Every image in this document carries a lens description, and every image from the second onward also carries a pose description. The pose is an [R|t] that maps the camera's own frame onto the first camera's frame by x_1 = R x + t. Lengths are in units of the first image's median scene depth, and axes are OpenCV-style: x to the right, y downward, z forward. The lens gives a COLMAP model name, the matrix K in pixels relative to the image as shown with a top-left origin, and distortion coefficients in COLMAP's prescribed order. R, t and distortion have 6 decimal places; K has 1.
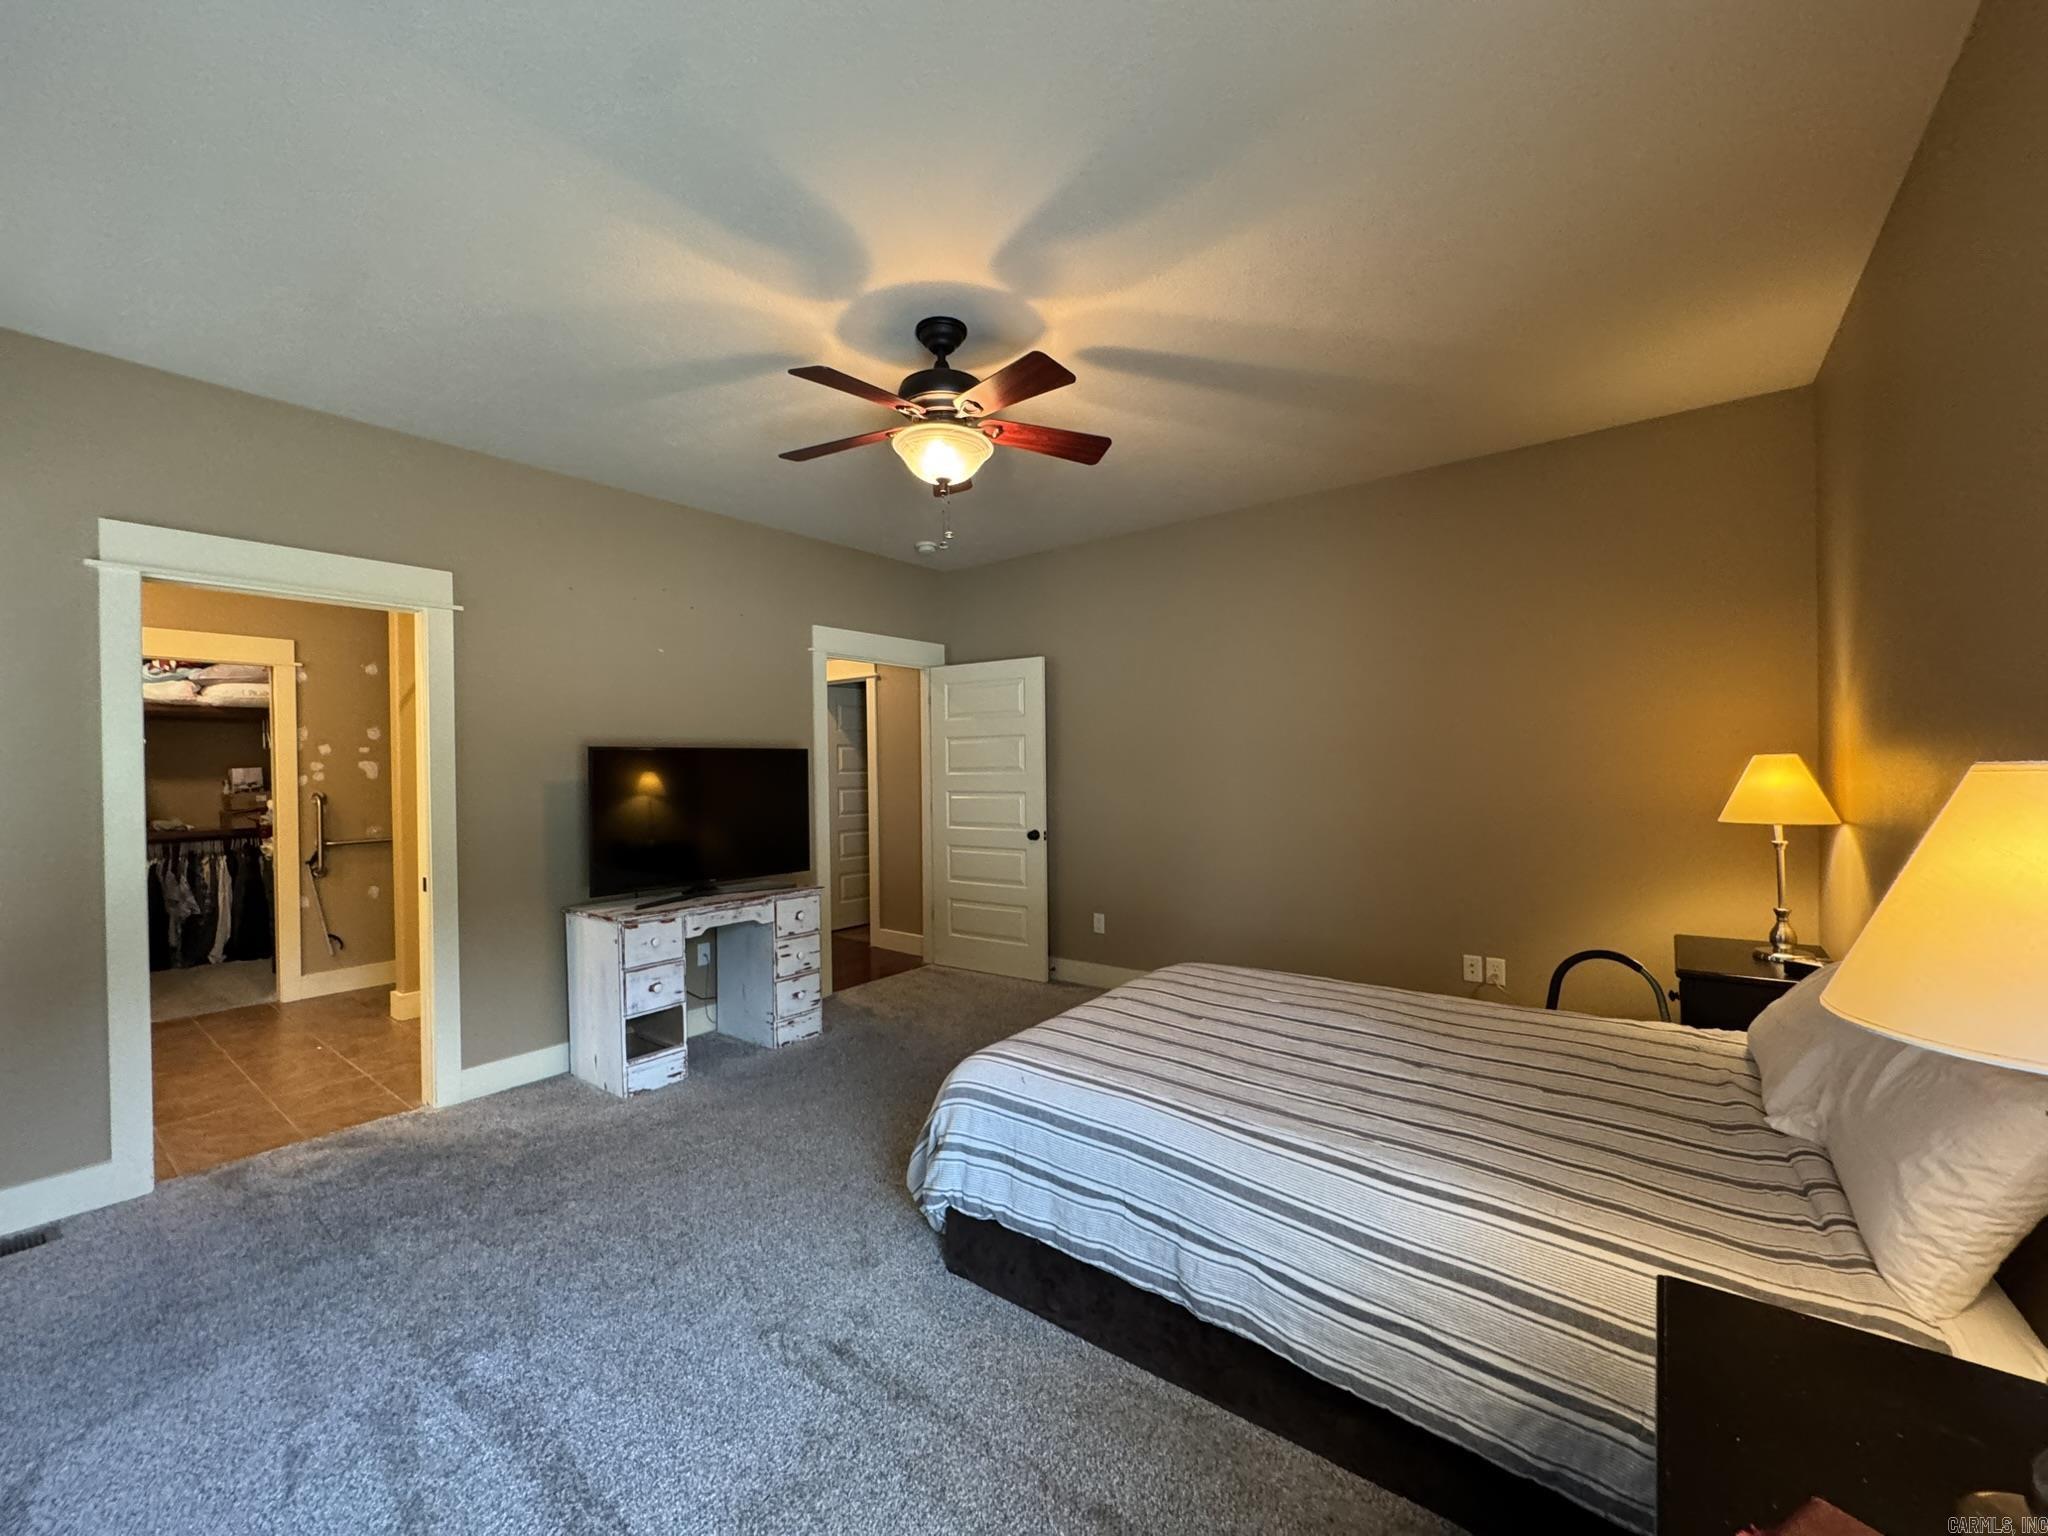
lens RADIAL K [[822.5, 0, 1013.4], [0, 822.5, 765.2], [0, 0, 1]] dist [-0.003075, 0.000981]
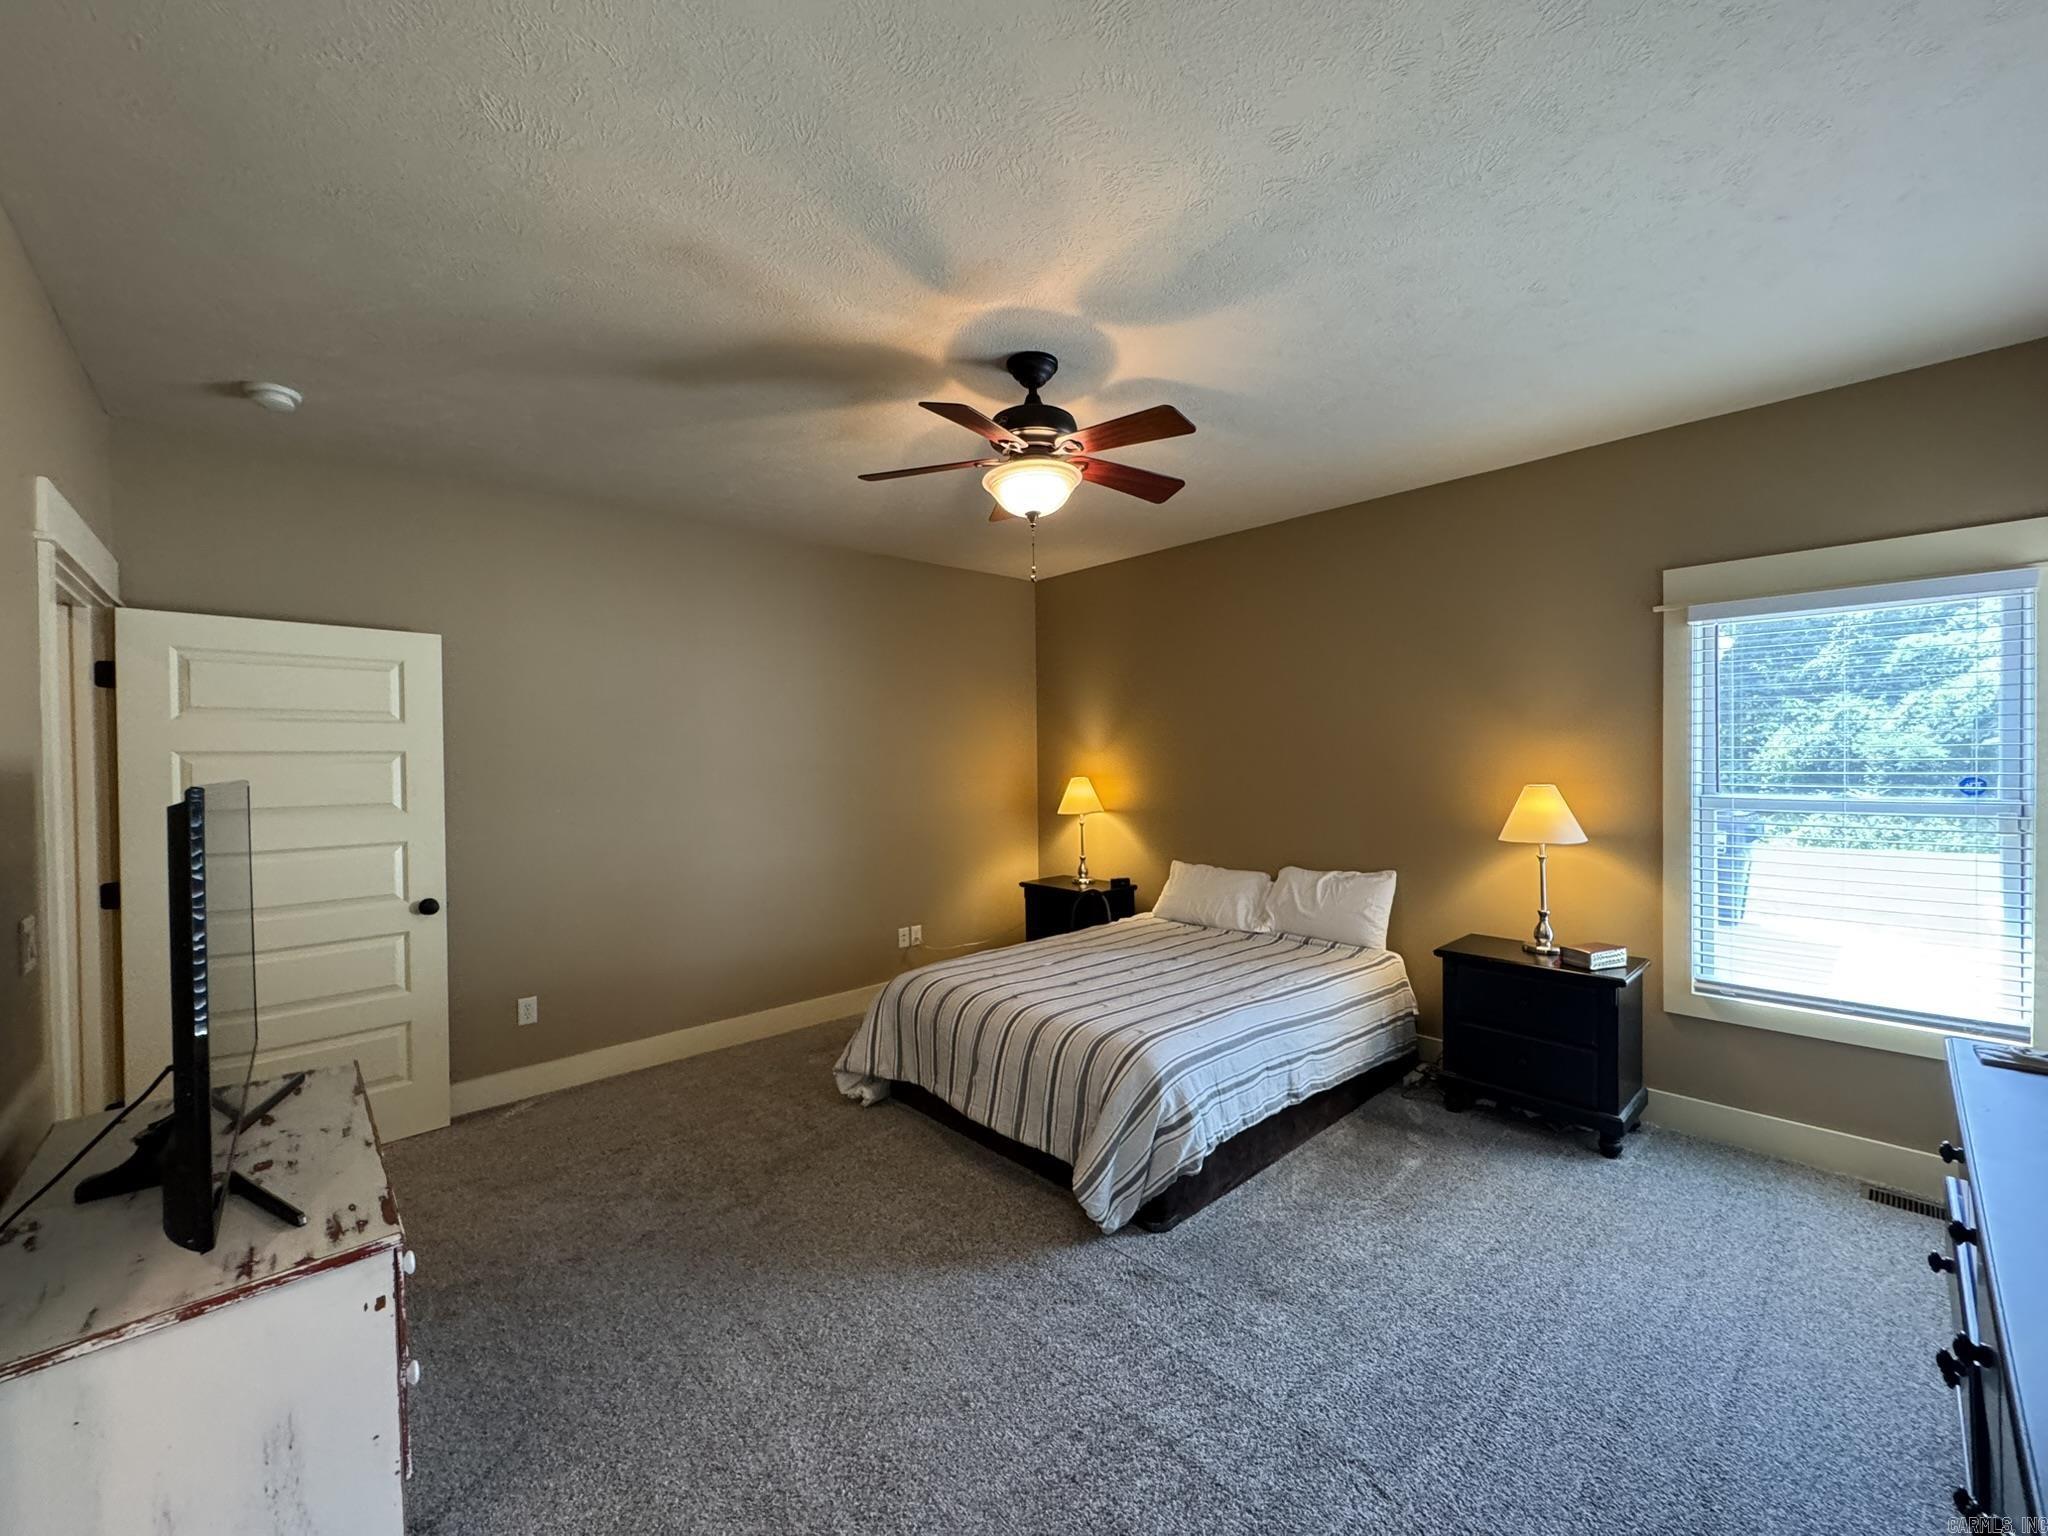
lens RADIAL K [[822.5, 0, 1023.9], [0, 822.5, 761.8], [0, 0, 1]] dist [-0.003075, 0.000981]
pose [[0.159942, 0.007213, 0.987100, -0.631915], [0.012713, 0.999875, -0.009366, -0.021148], [-0.987045, 0.014047, 0.159830, 0.502331]]
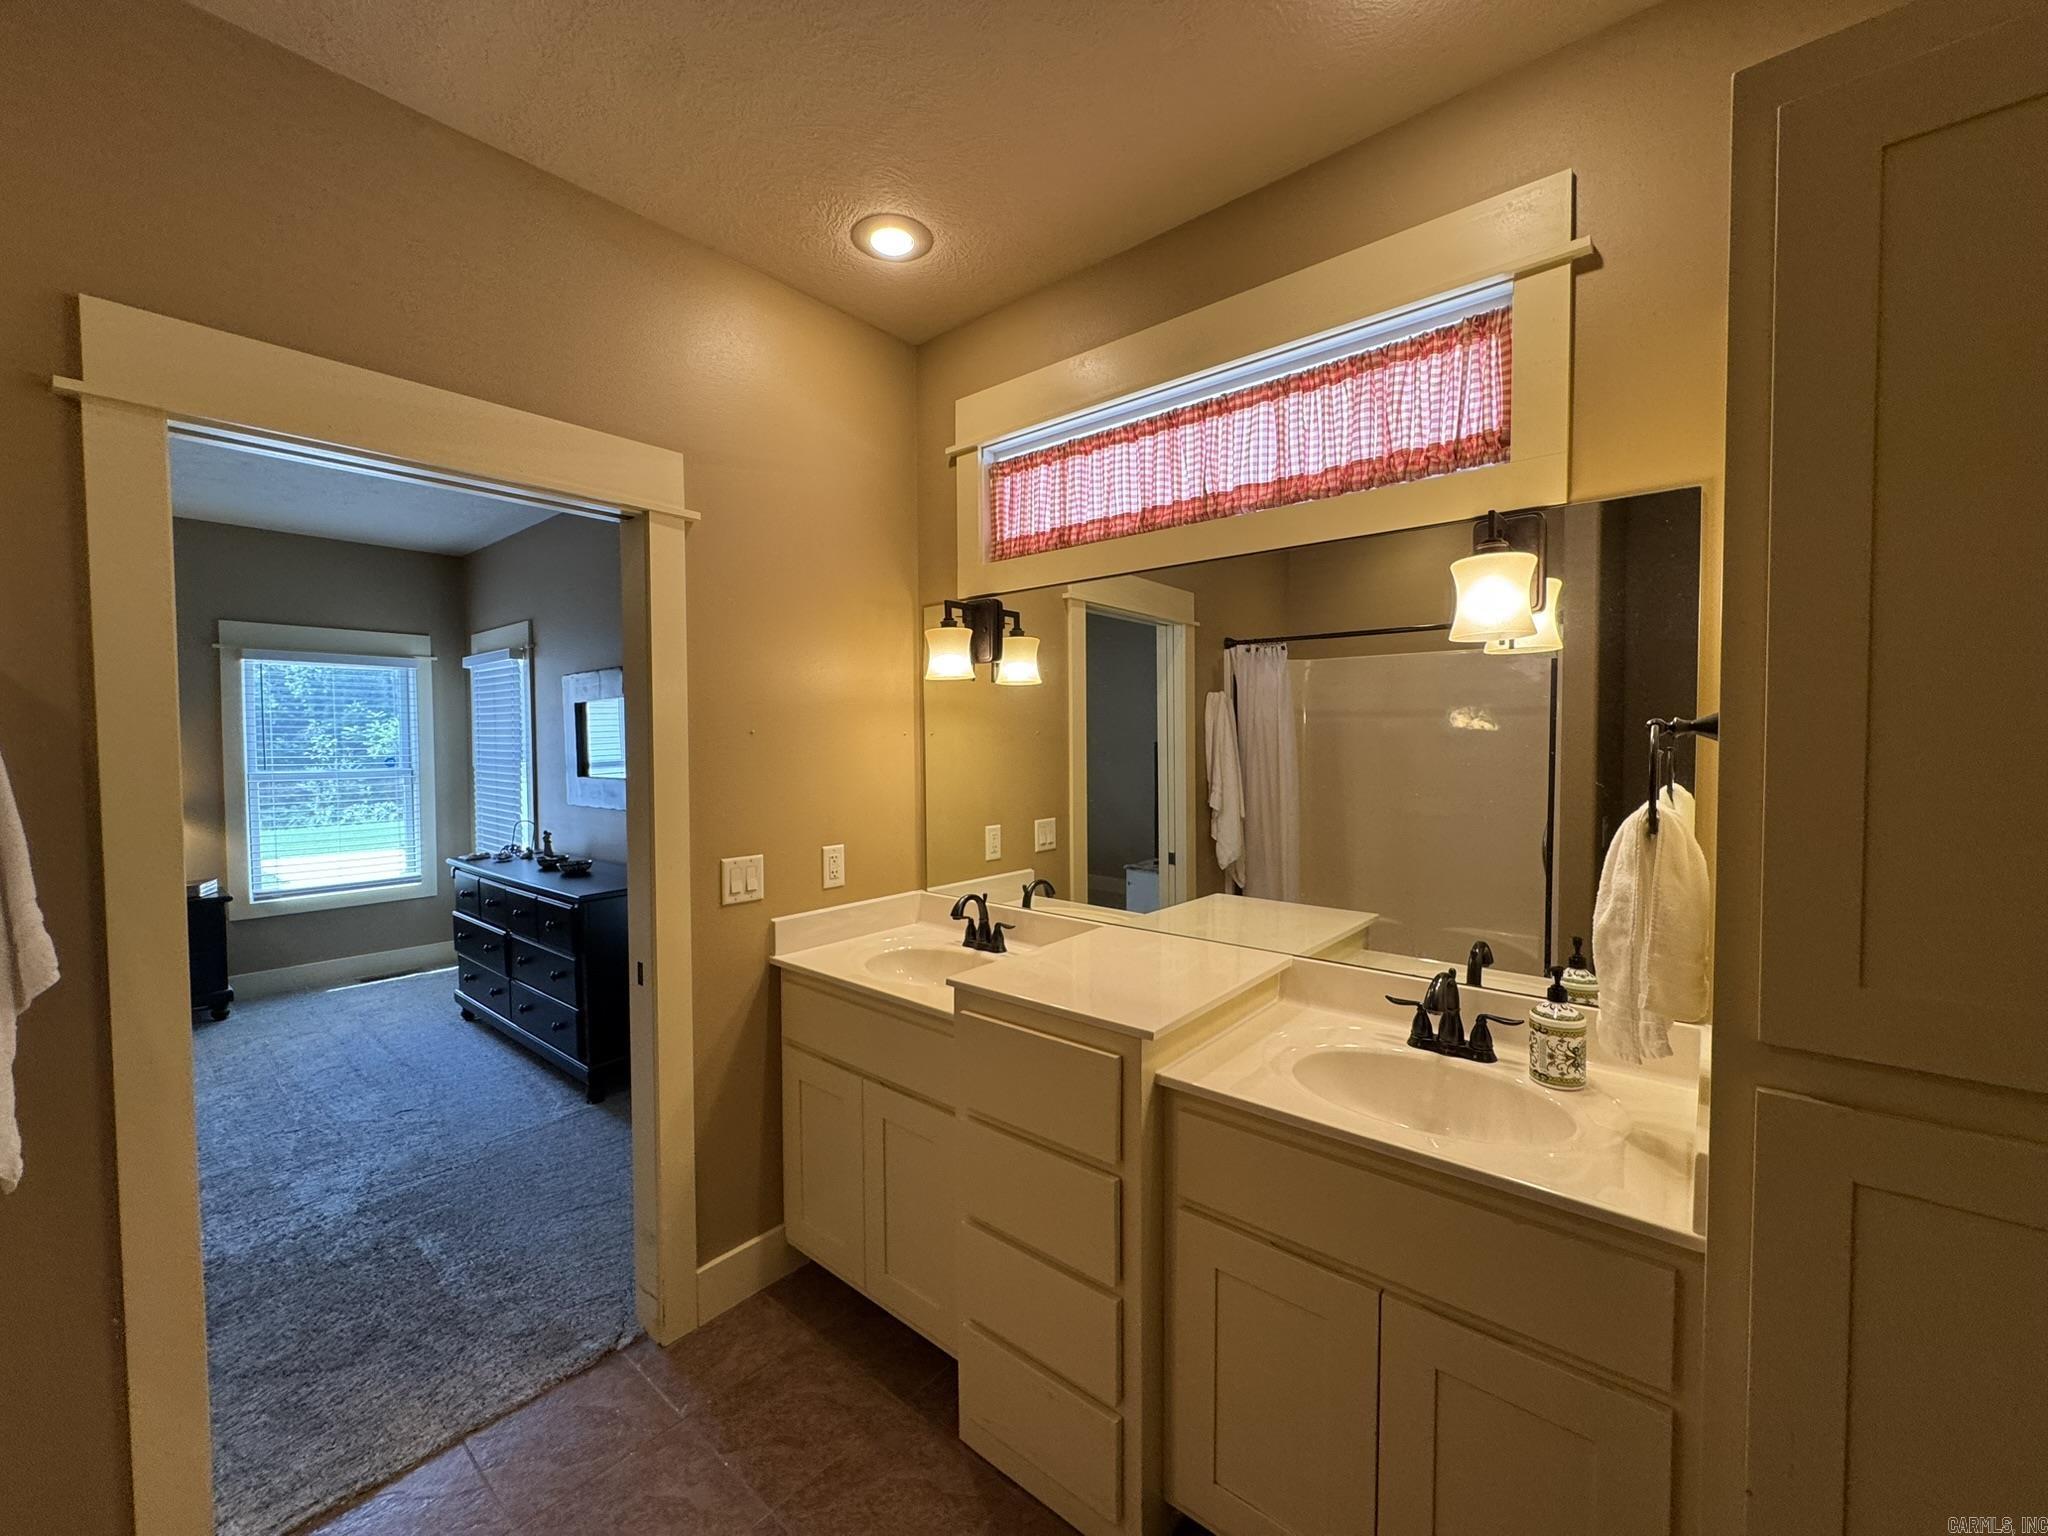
lens RADIAL K [[822.5, 0, 1024.5], [0, 822.5, 764.5], [0, 0, 1]] dist [-0.003075, 0.000981]
pose [[-0.999073, 0.021692, 0.037189, -0.887462], [0.023022, 0.999097, 0.035706, -0.017646], [-0.036381, 0.036529, -0.998670, 1.059119]]
